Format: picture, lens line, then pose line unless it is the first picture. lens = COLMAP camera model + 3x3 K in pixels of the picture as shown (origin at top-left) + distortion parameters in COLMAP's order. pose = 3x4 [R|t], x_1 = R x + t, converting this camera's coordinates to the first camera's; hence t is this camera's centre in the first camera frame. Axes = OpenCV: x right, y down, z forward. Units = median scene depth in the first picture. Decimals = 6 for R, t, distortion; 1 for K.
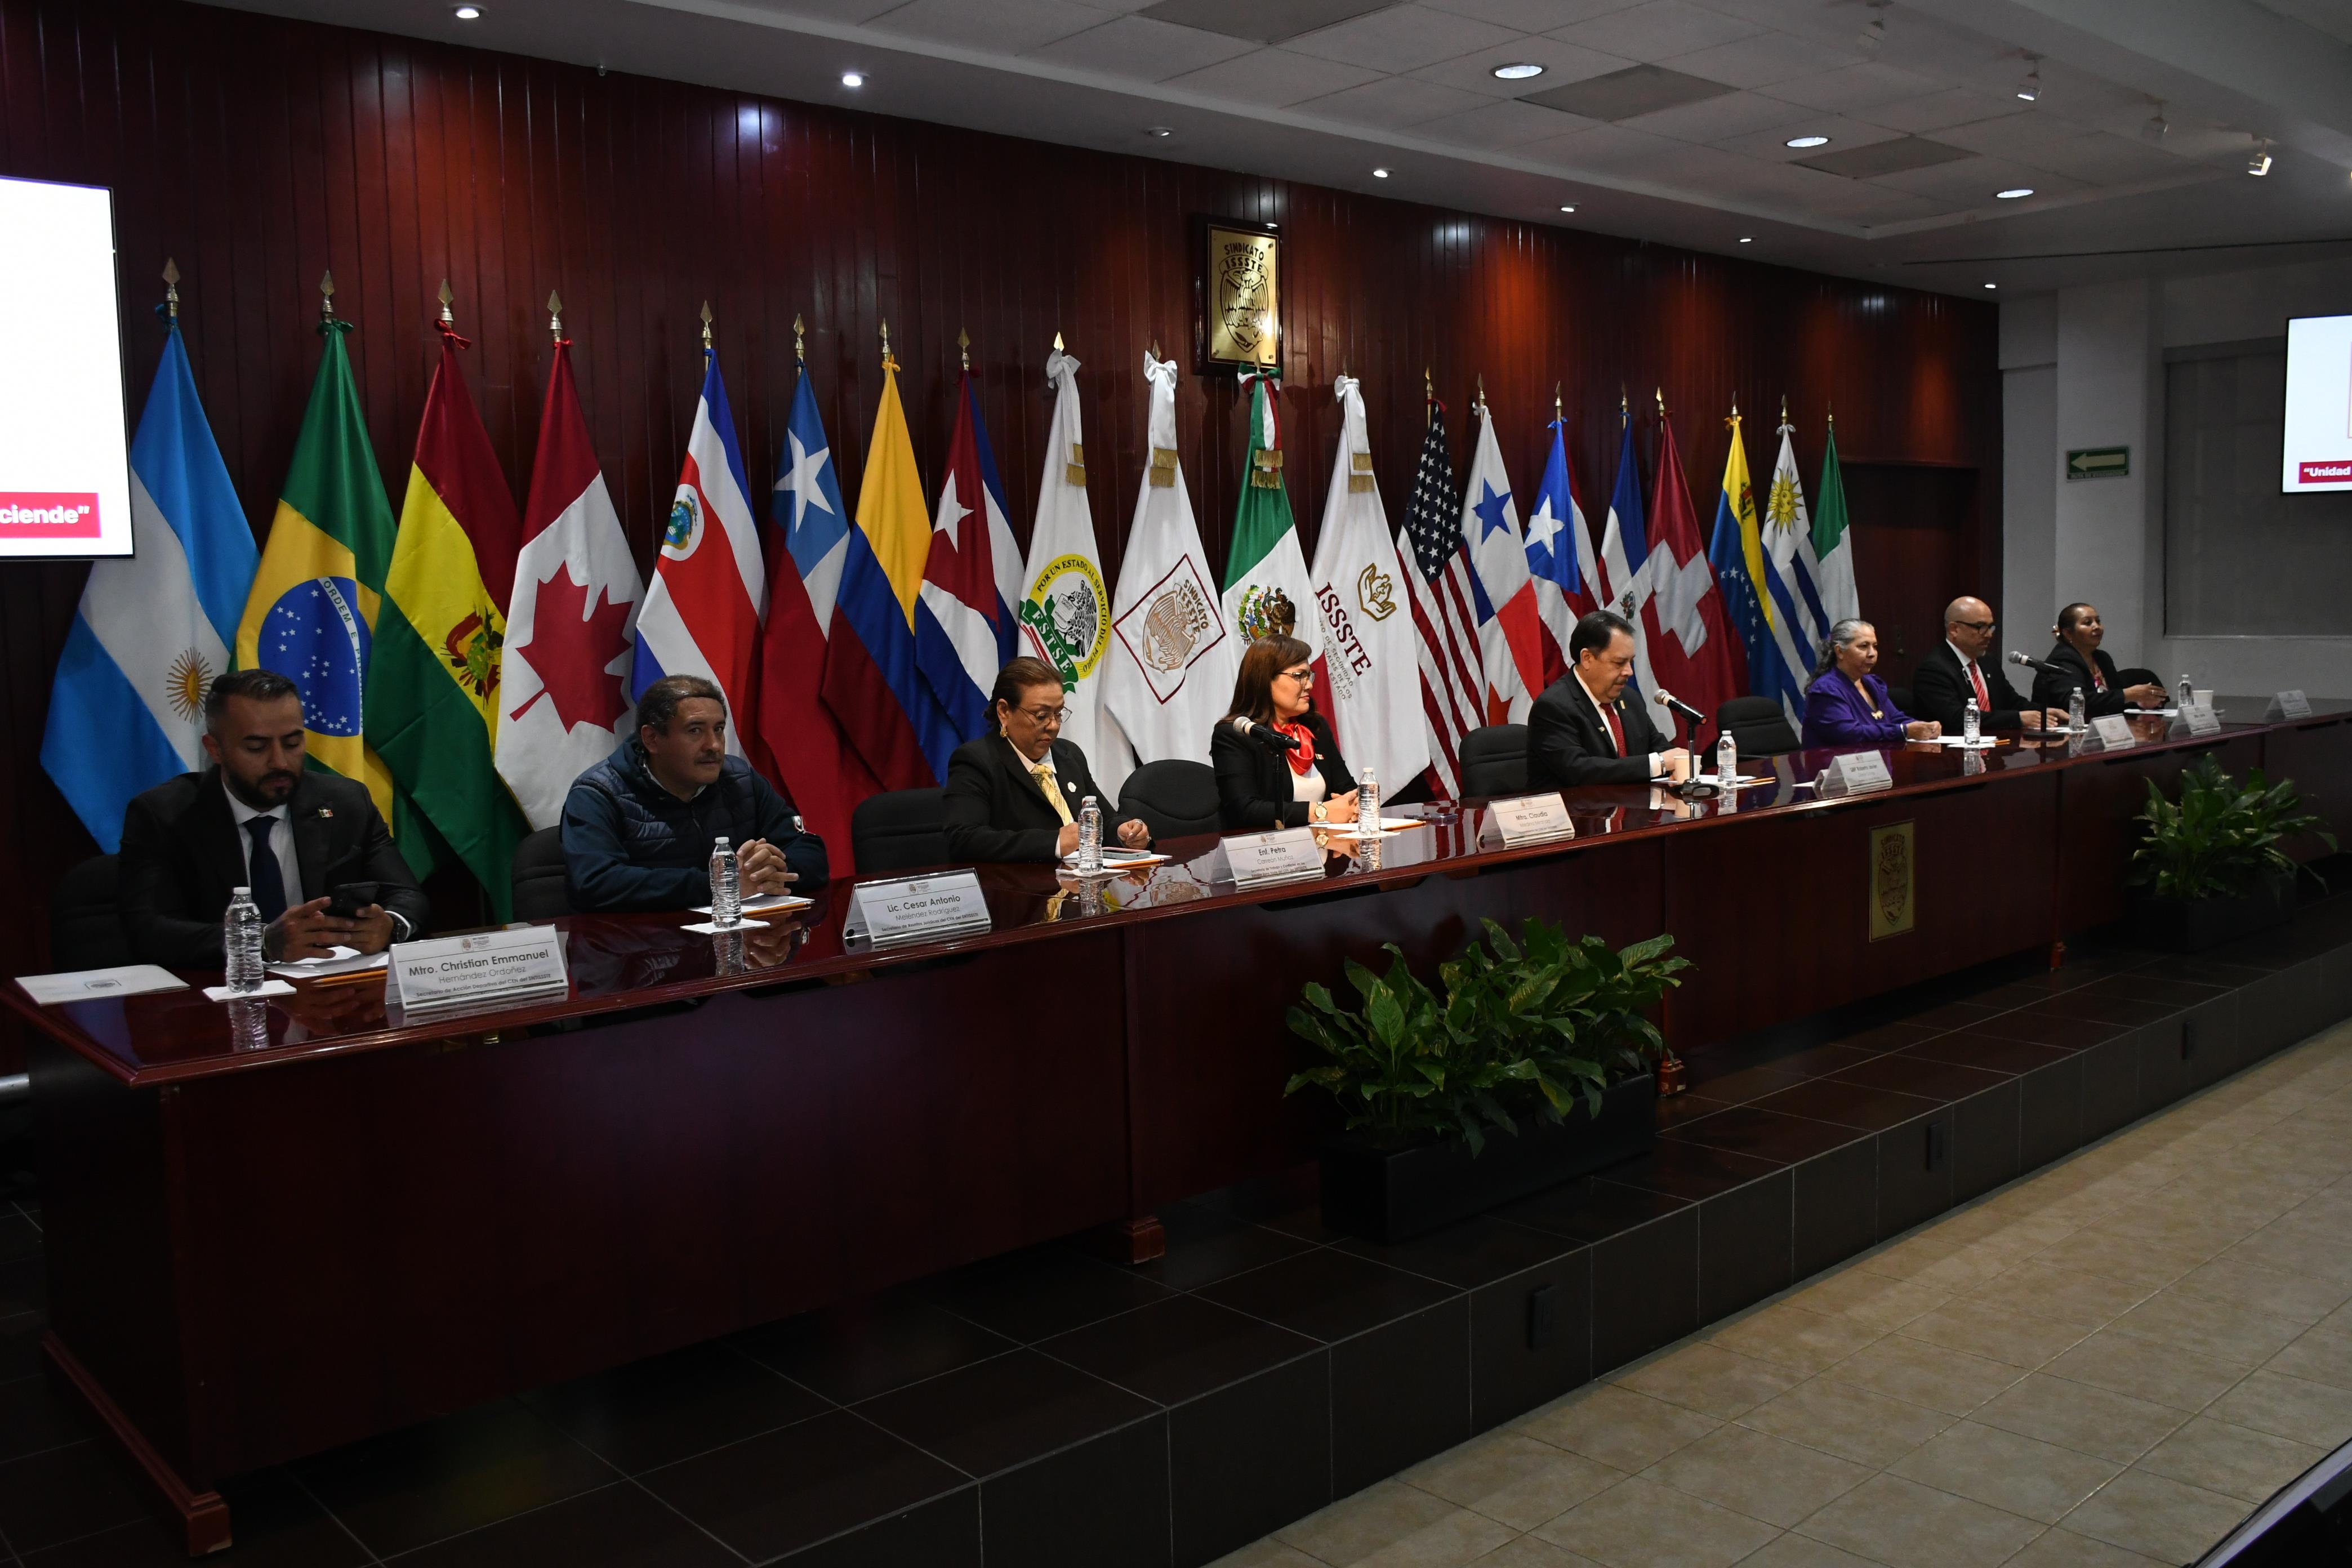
lens RADIAL K [[2037.7, 0, 1185.5], [0, 2037.7, 794.6], [0, 0, 1]] dist [-0.035012, 0.003089]
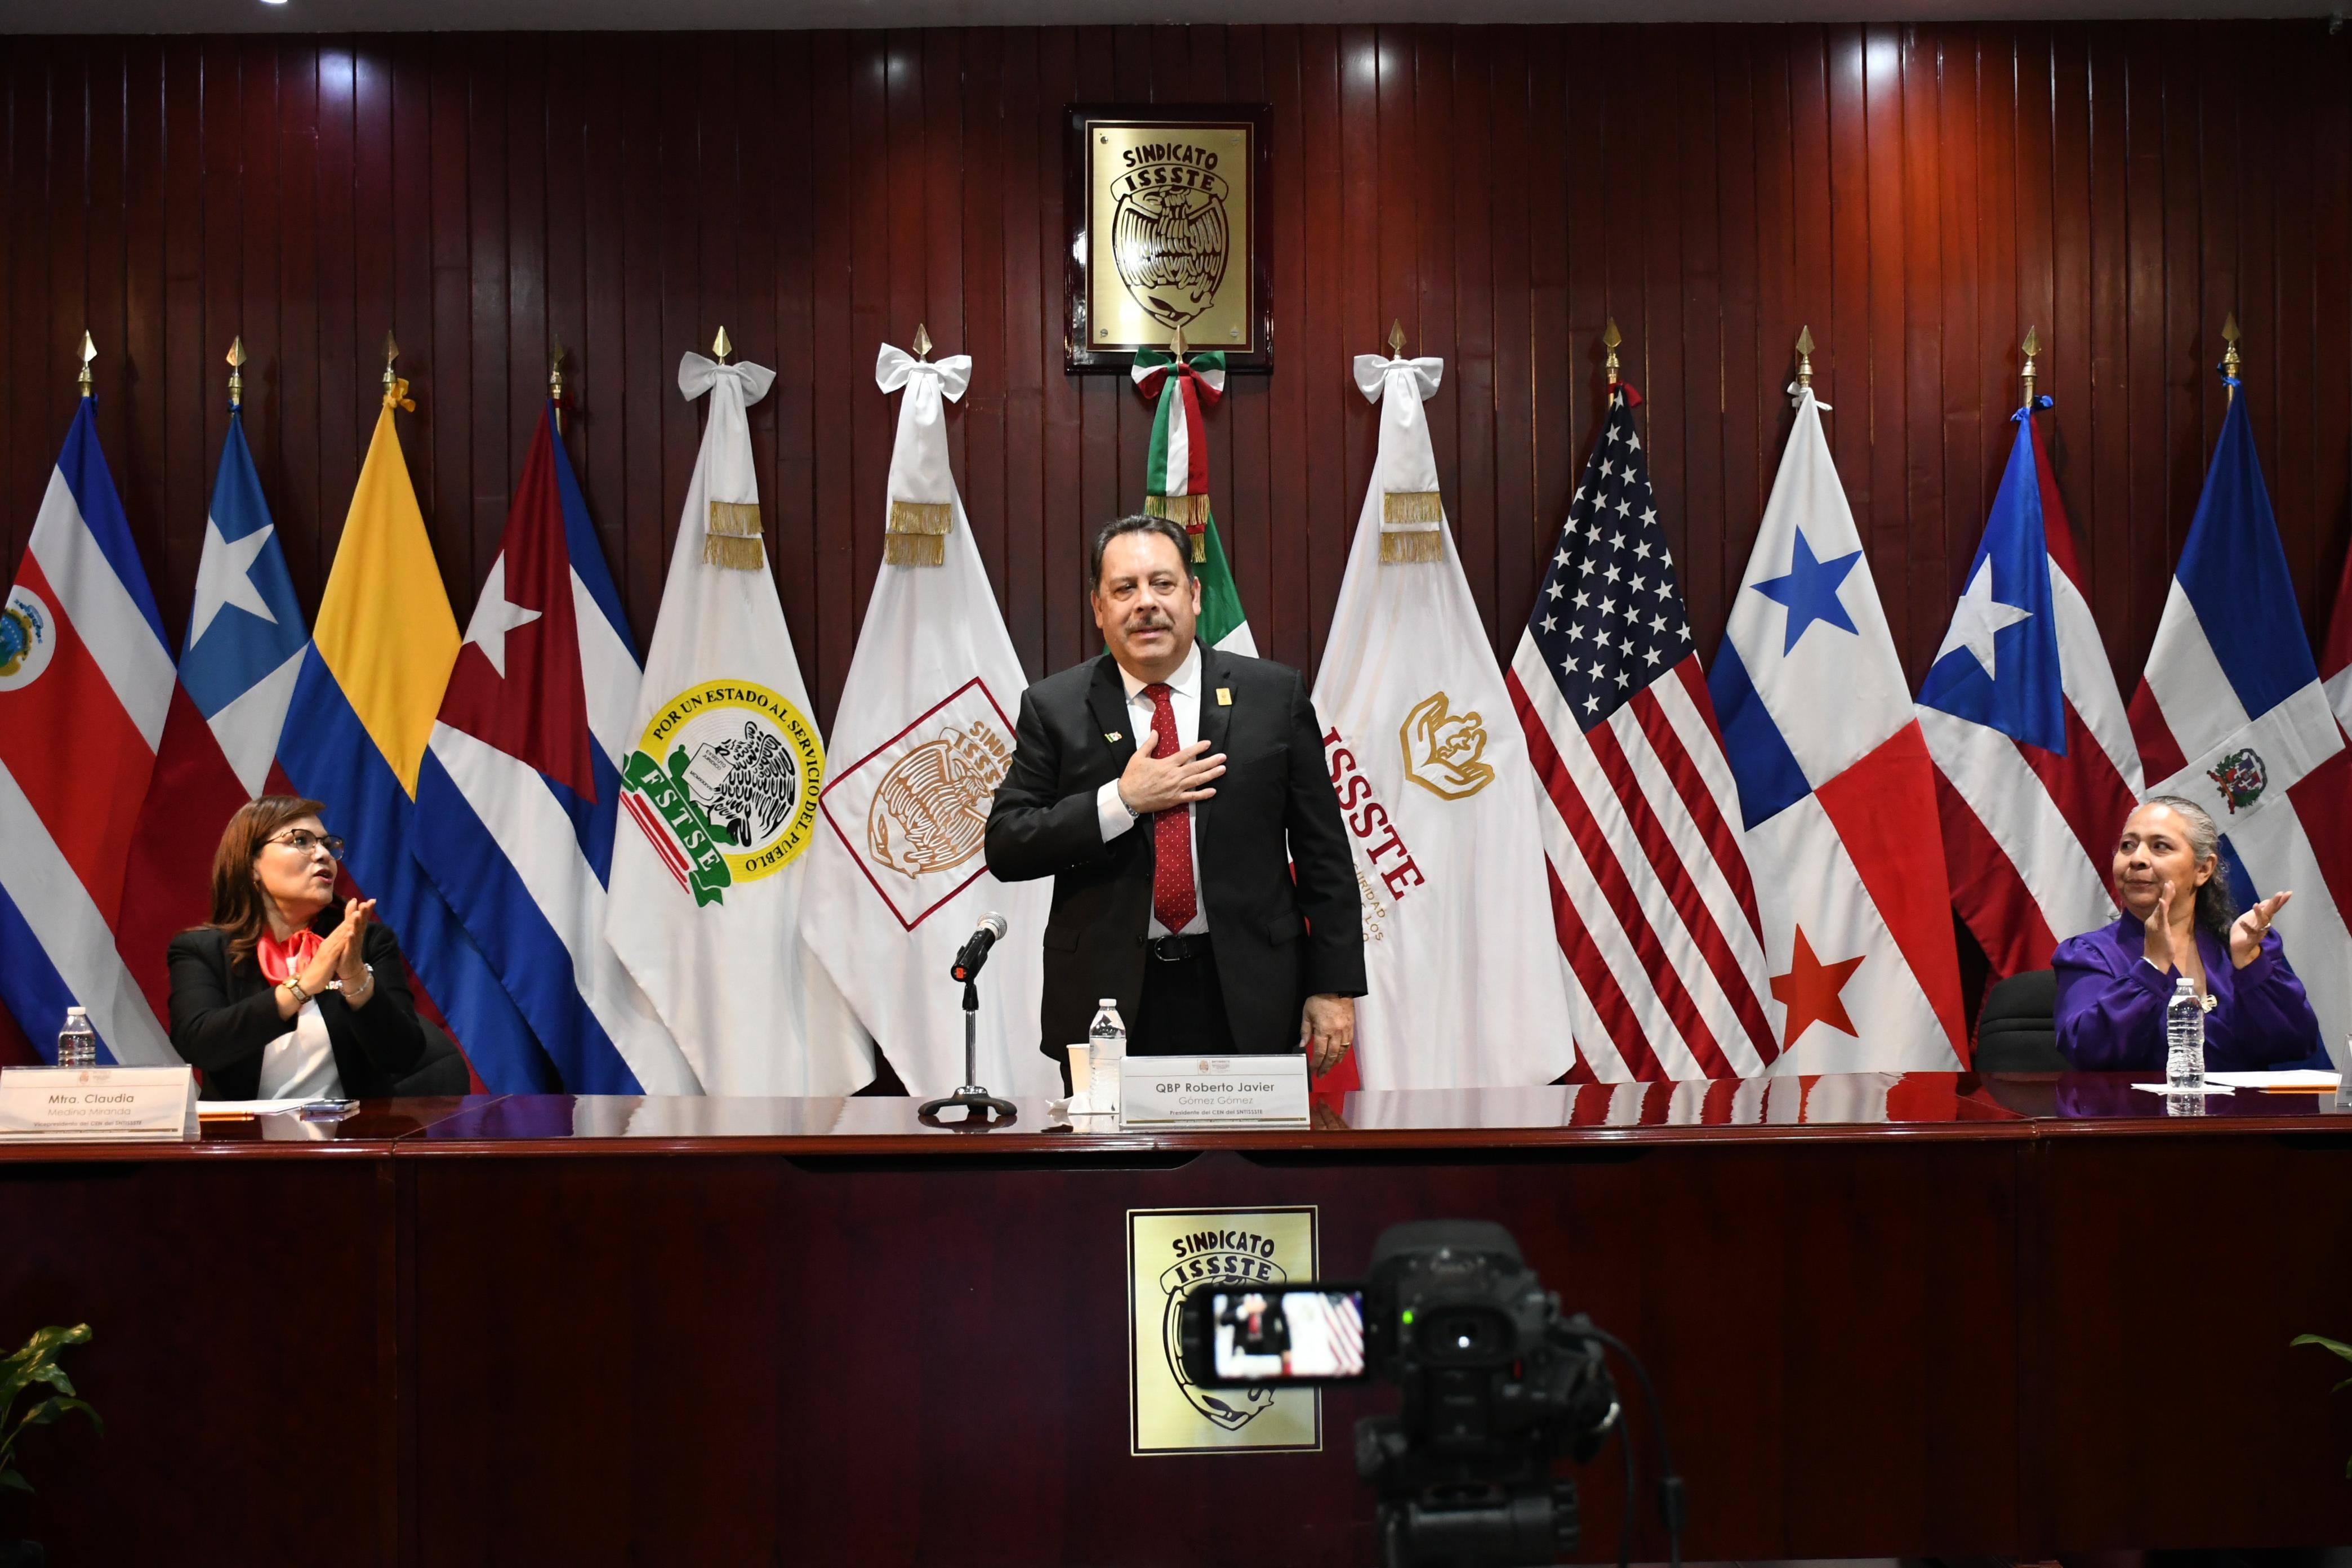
lens RADIAL K [[3290.3, 0, 1130.3], [0, 3290.3, 803.0], [0, 0, 1]] dist [-0.030387, 0.000000]
pose [[0.747539, 0.003330, -0.664210, 0.641331], [-0.072554, 0.994413, -0.076672, -0.012423], [0.660244, 0.105506, 0.743604, 0.317412]]
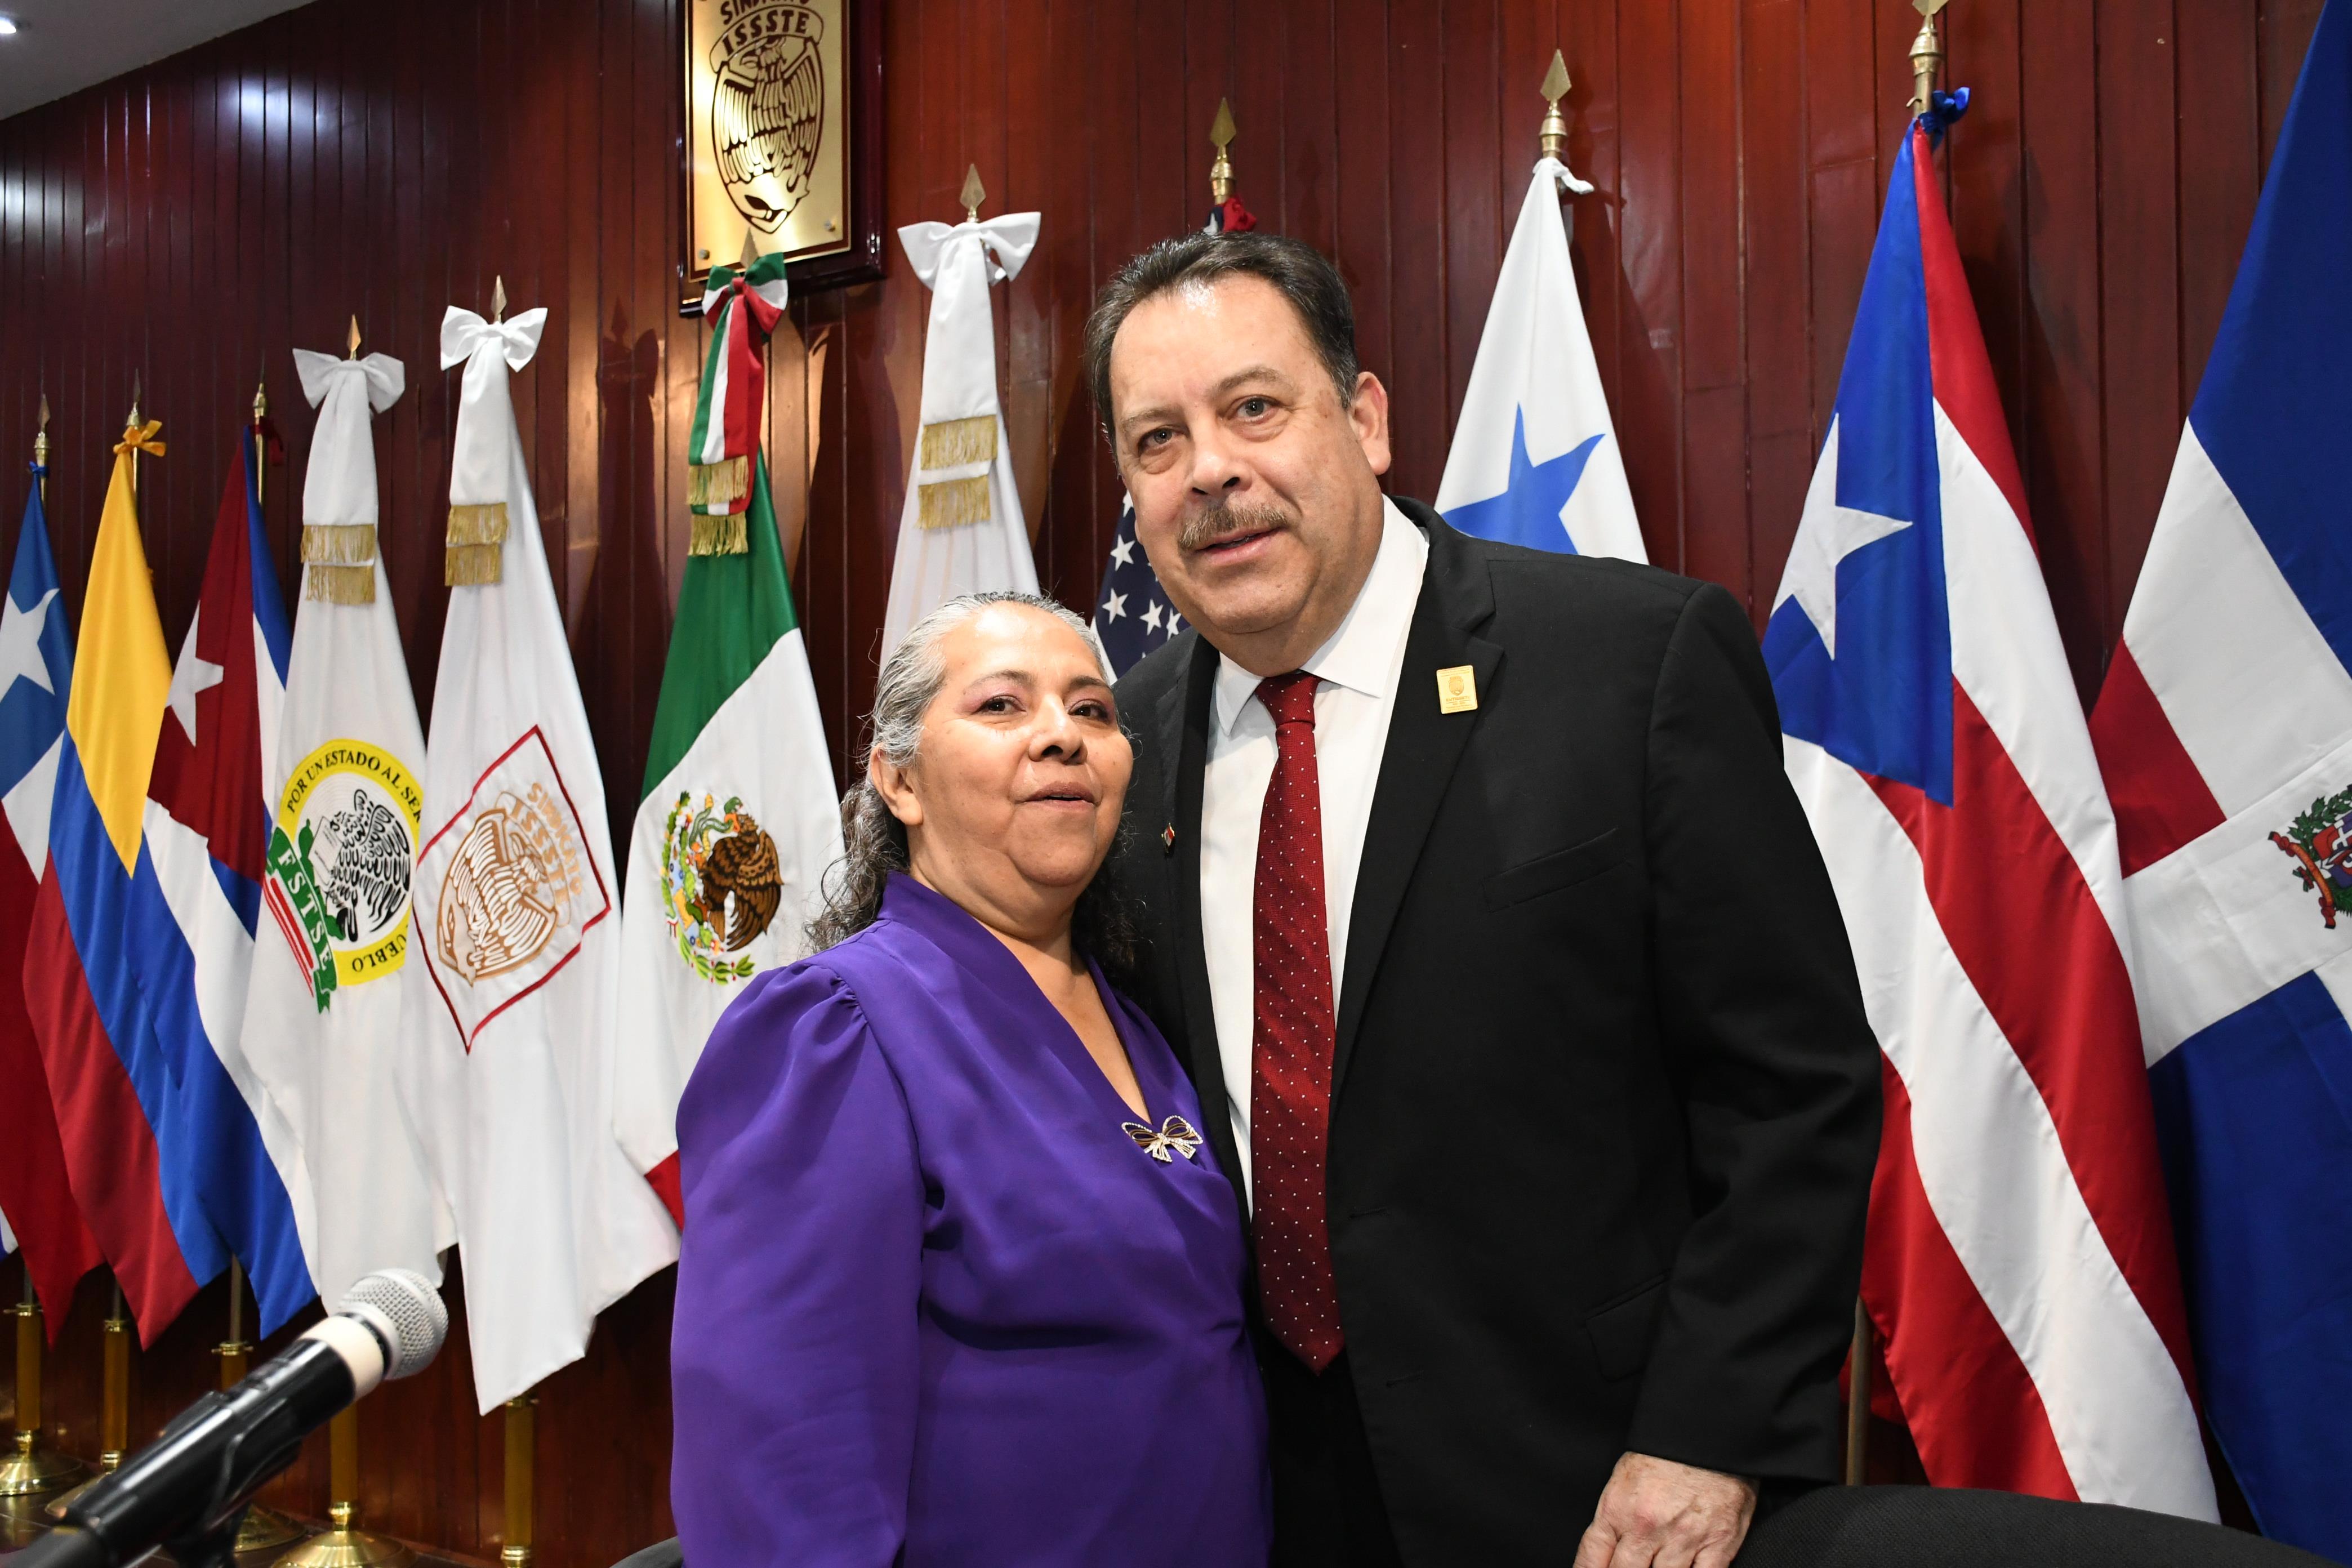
lens RADIAL K [[2424.2, 0, 1172.7], [0, 2424.2, 804.6], [0, 0, 1]] dist [0.005405, 0.000000]
pose [[0.191649, -0.014018, -0.981363, 0.533024], [-0.096202, 0.994815, -0.032997, -0.093674], [0.976737, 0.100733, 0.189307, 1.003729]]
